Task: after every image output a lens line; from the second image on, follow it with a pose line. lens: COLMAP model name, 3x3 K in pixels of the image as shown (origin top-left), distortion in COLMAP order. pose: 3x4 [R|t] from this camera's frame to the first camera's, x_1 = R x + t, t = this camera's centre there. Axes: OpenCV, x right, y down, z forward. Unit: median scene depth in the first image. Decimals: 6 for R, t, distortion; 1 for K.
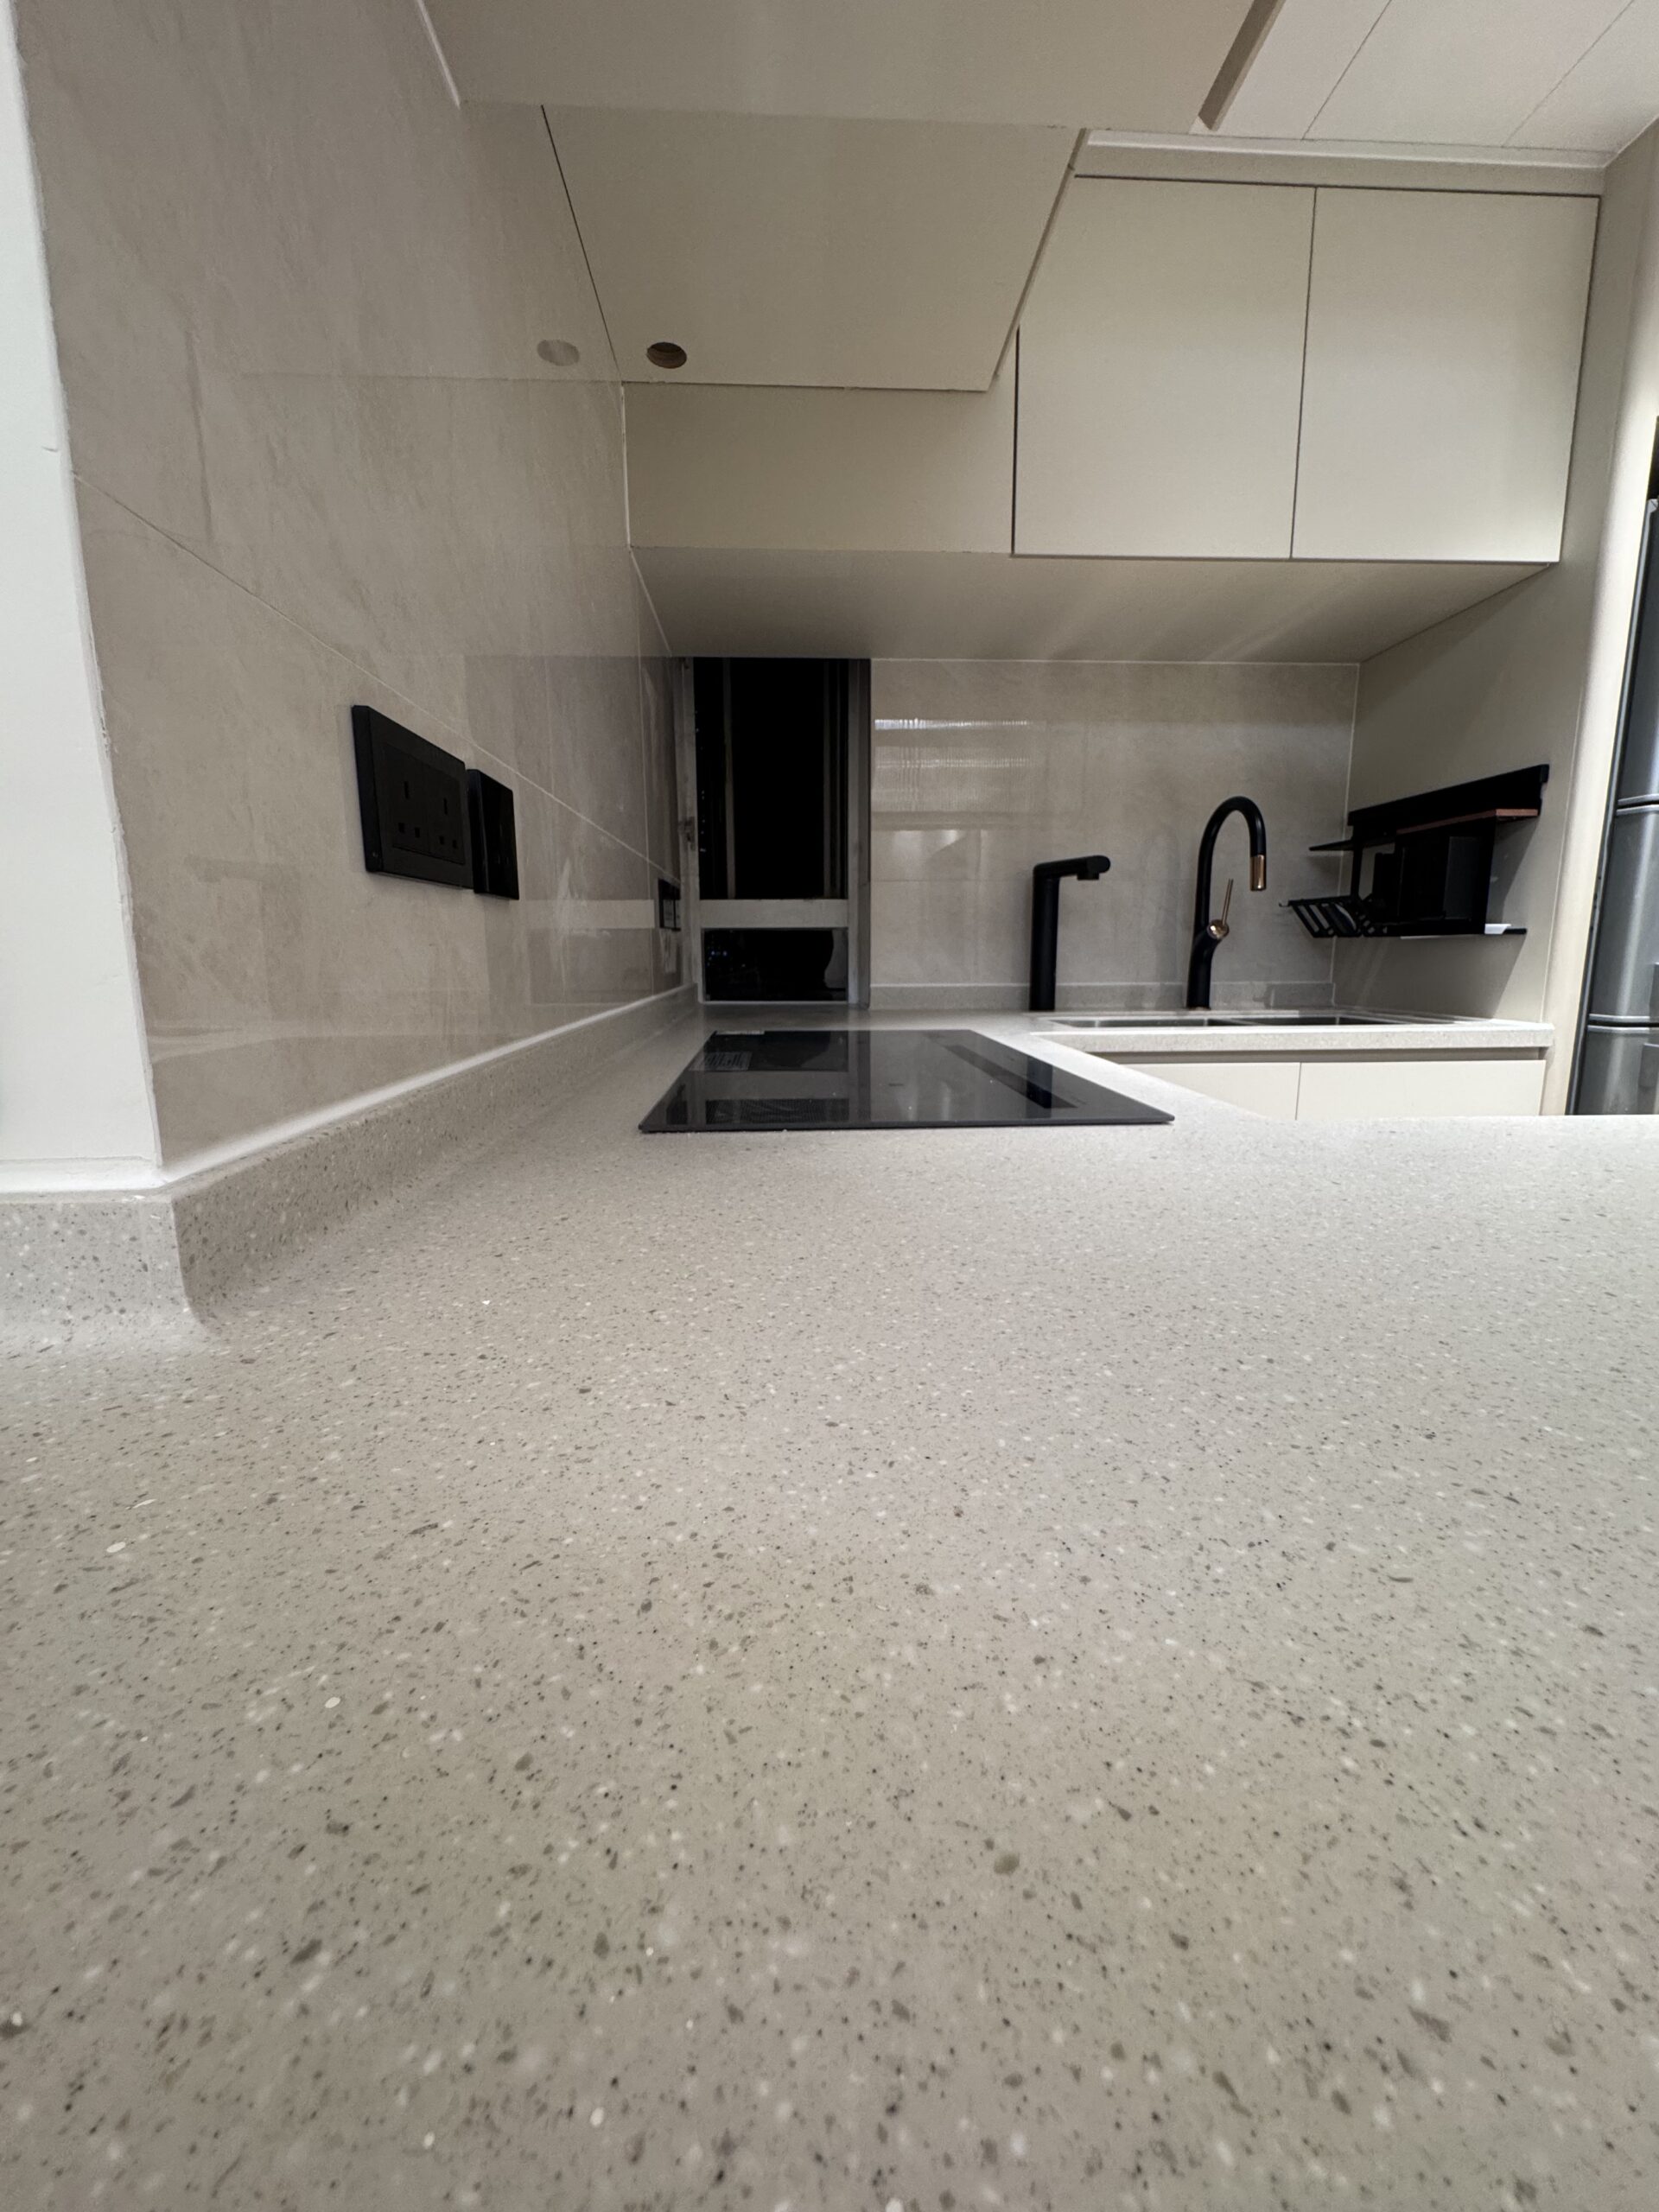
lens RADIAL K [[883.8, 0, 834.3], [0, 883.8, 1108.9], [0, 0, 1]] dist [-0.001715, 0.000068]
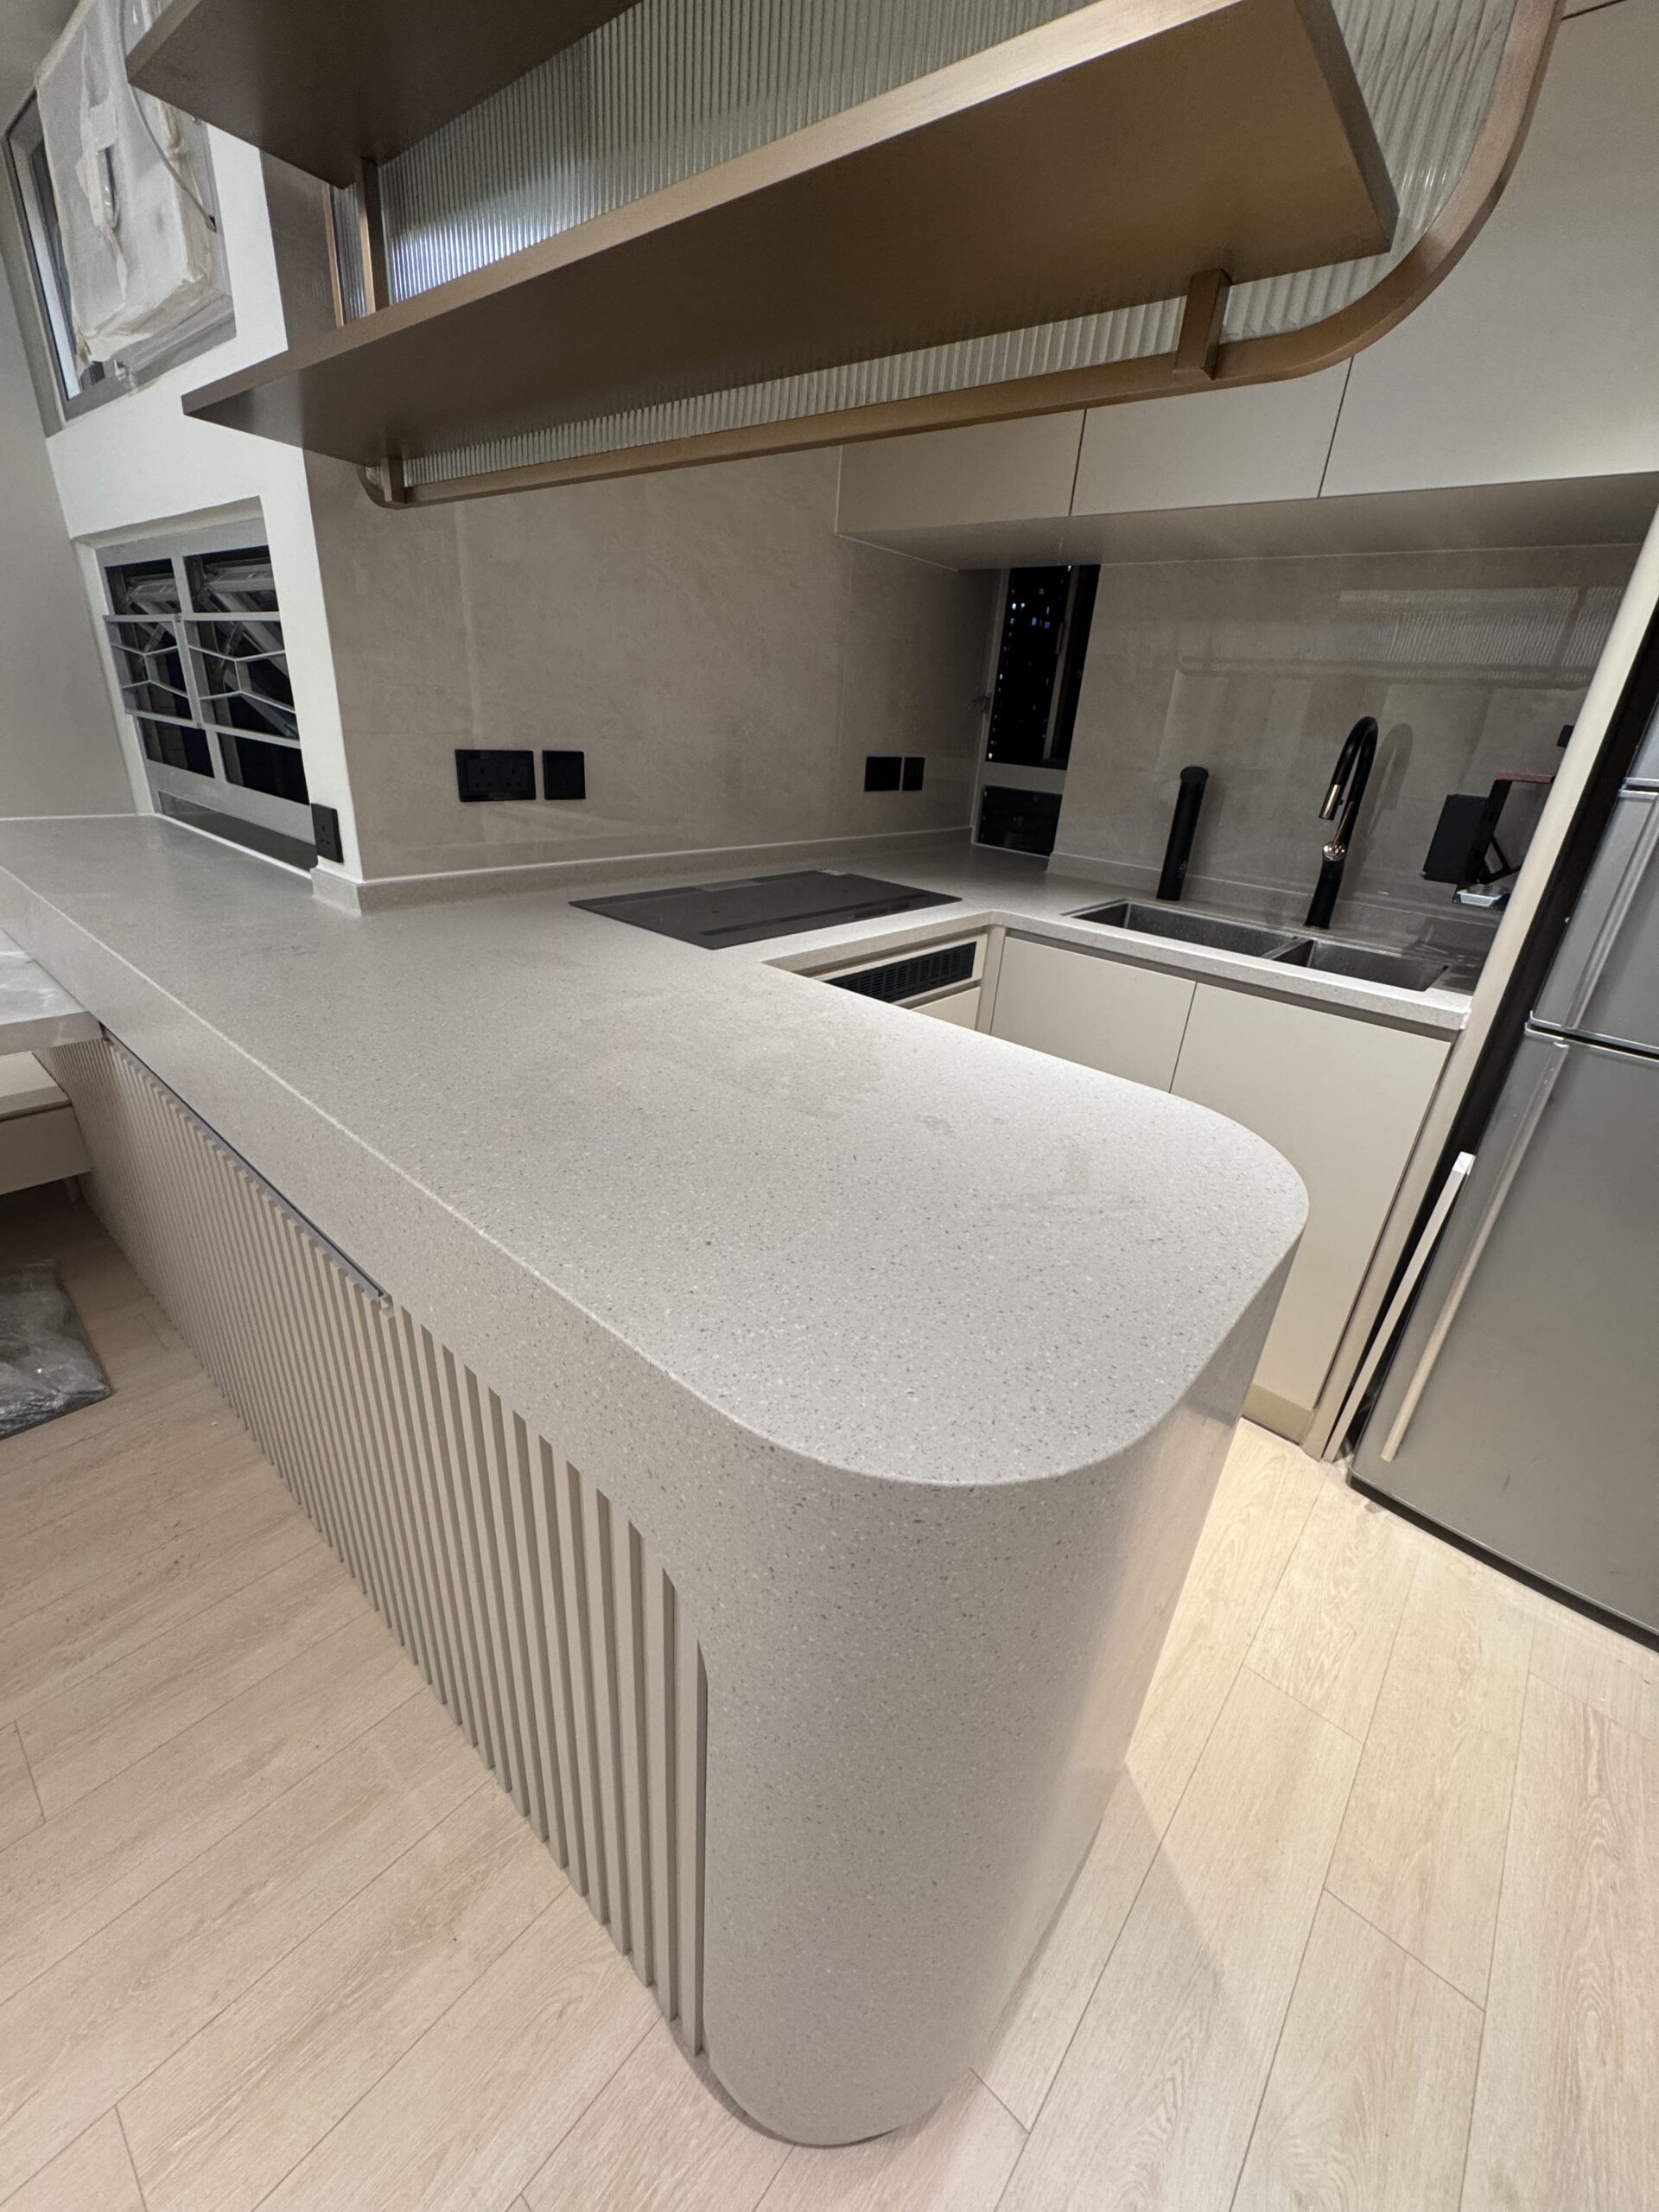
lens RADIAL K [[883.8, 0, 829.3], [0, 883.8, 1102.9], [0, 0, 1]] dist [-0.001715, 0.000068]
pose [[0.715027, 0.334892, -0.613664, 0.712639], [-0.194519, 0.938437, 0.285480, -0.106158], [0.671490, -0.084757, 0.736151, -0.145010]]
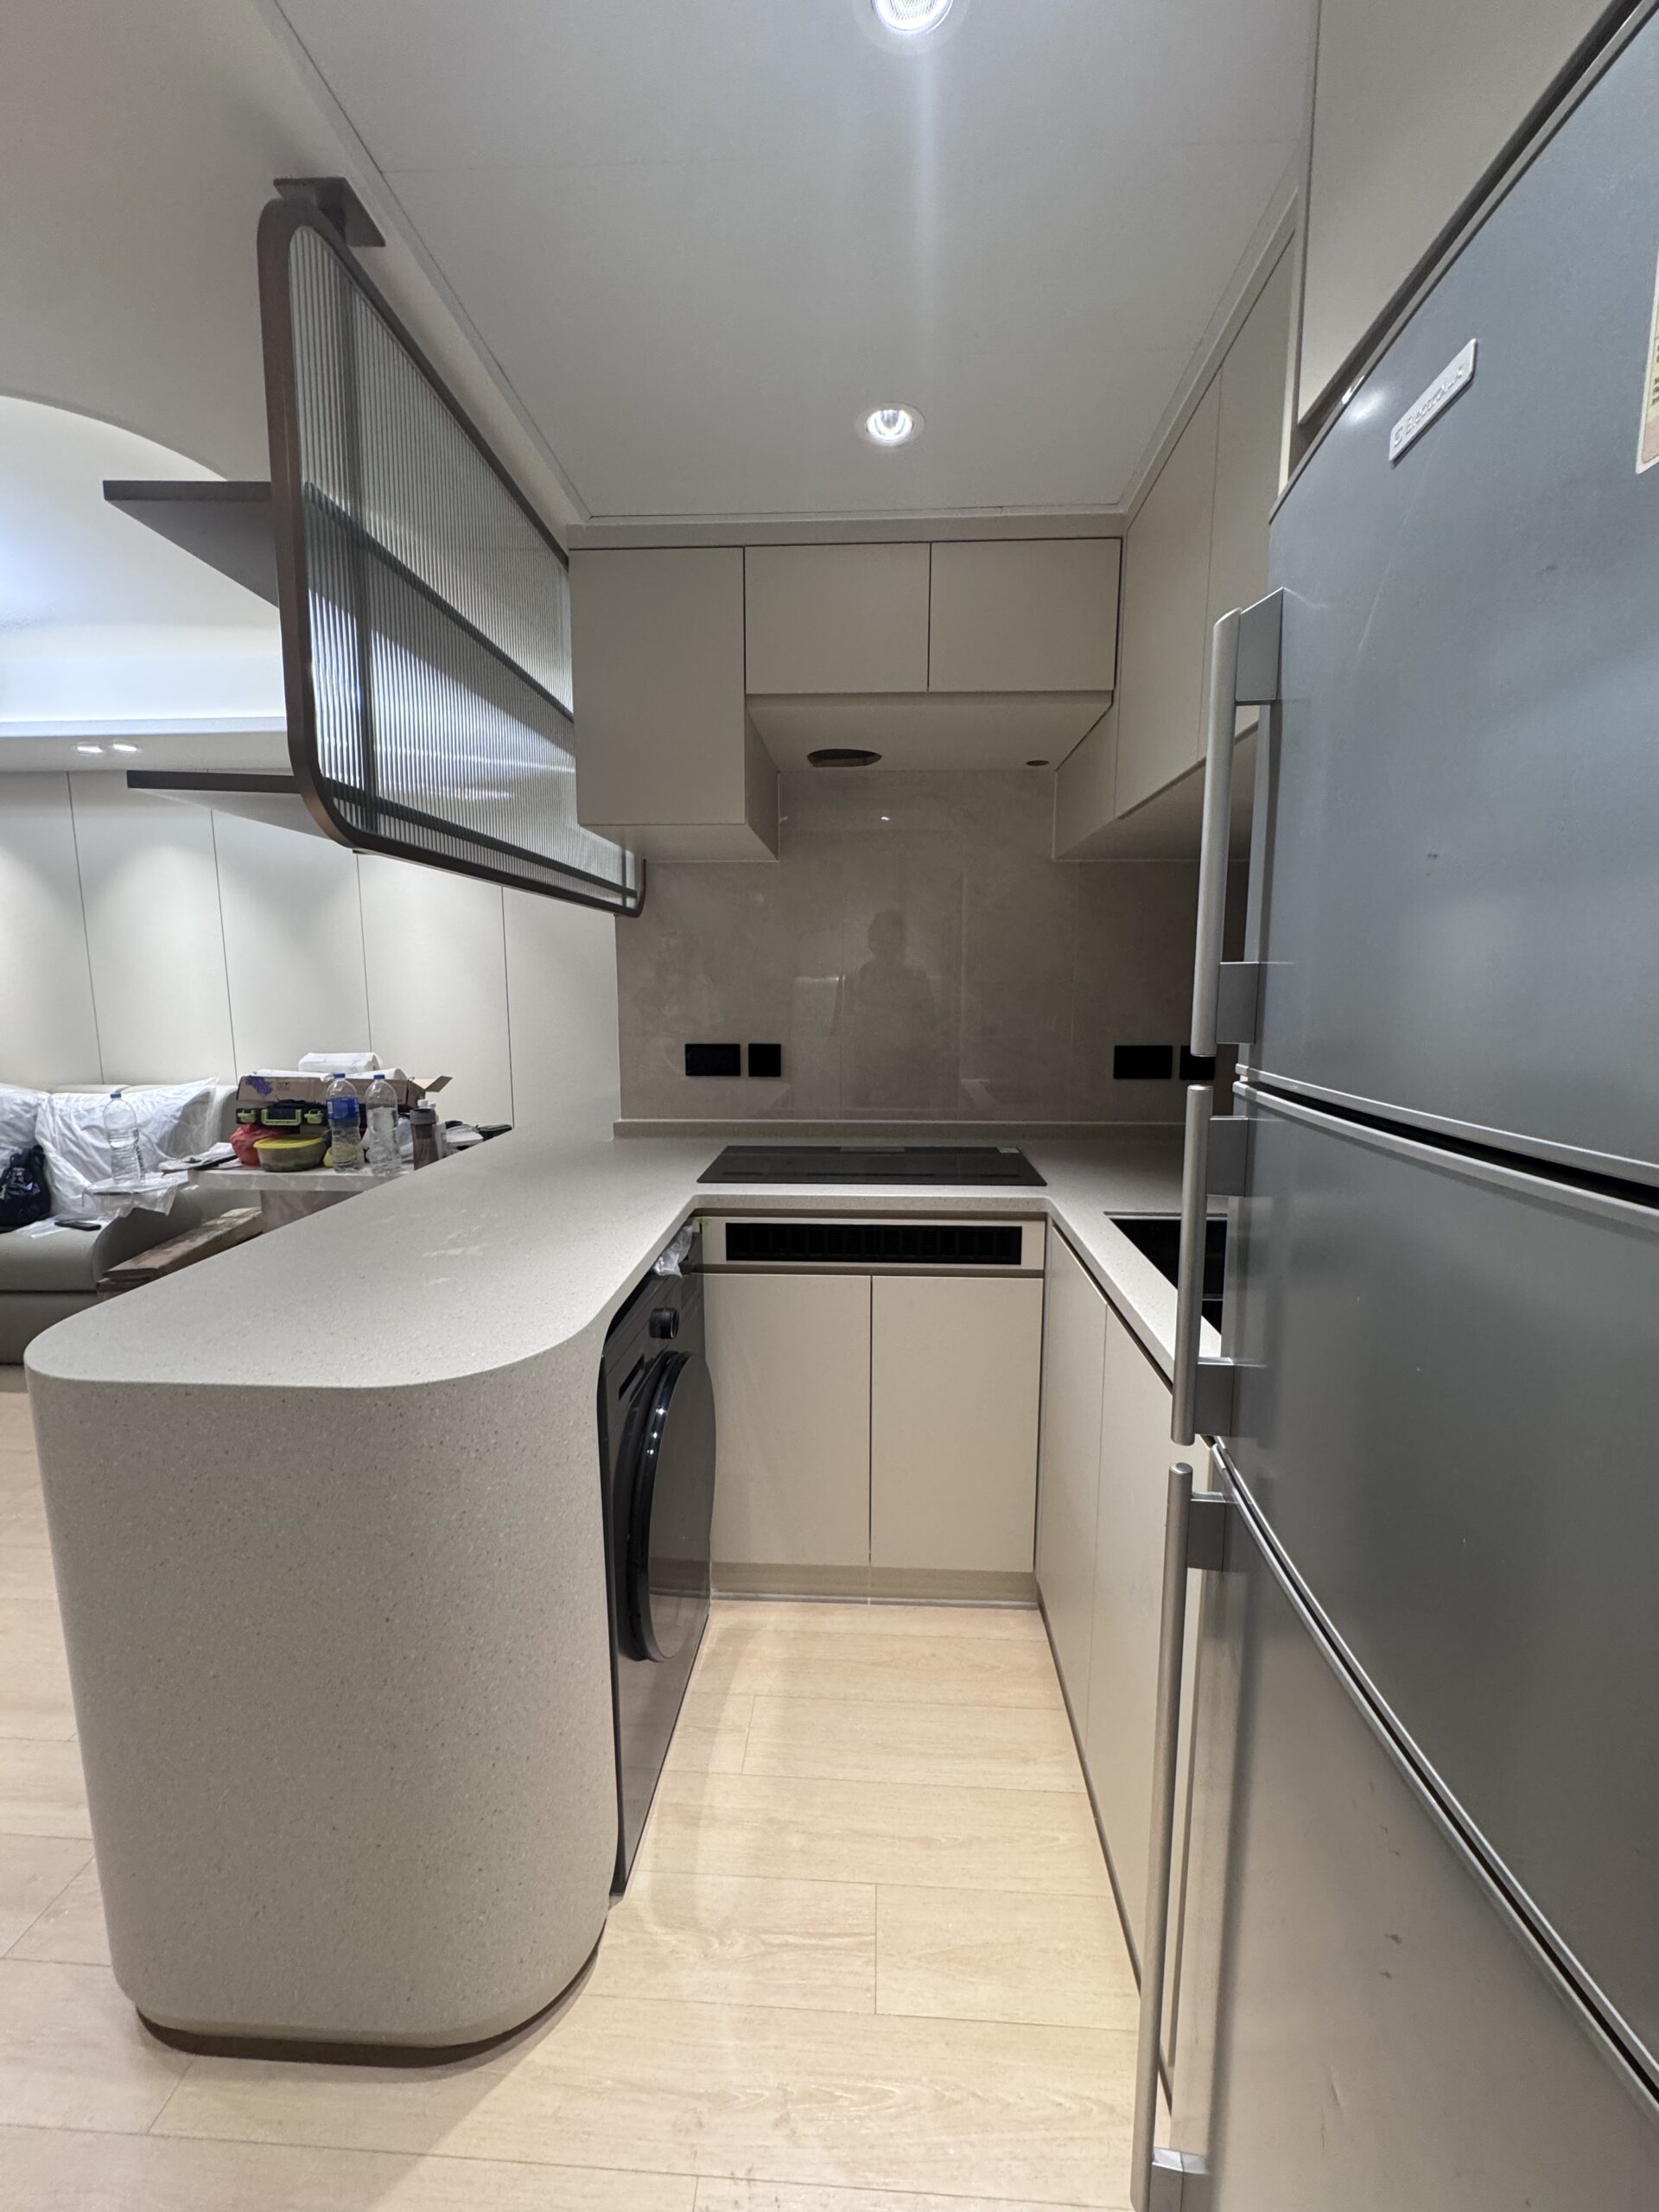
lens RADIAL K [[883.8, 0, 834.3], [0, 883.8, 1104.2], [0, 0, 1]] dist [-0.001715, 0.000068]
pose [[-0.107939, 0.148926, -0.982940, 1.085585], [-0.174850, 0.970460, 0.166236, -0.273998], [0.978661, 0.189810, -0.078710, 0.568147]]
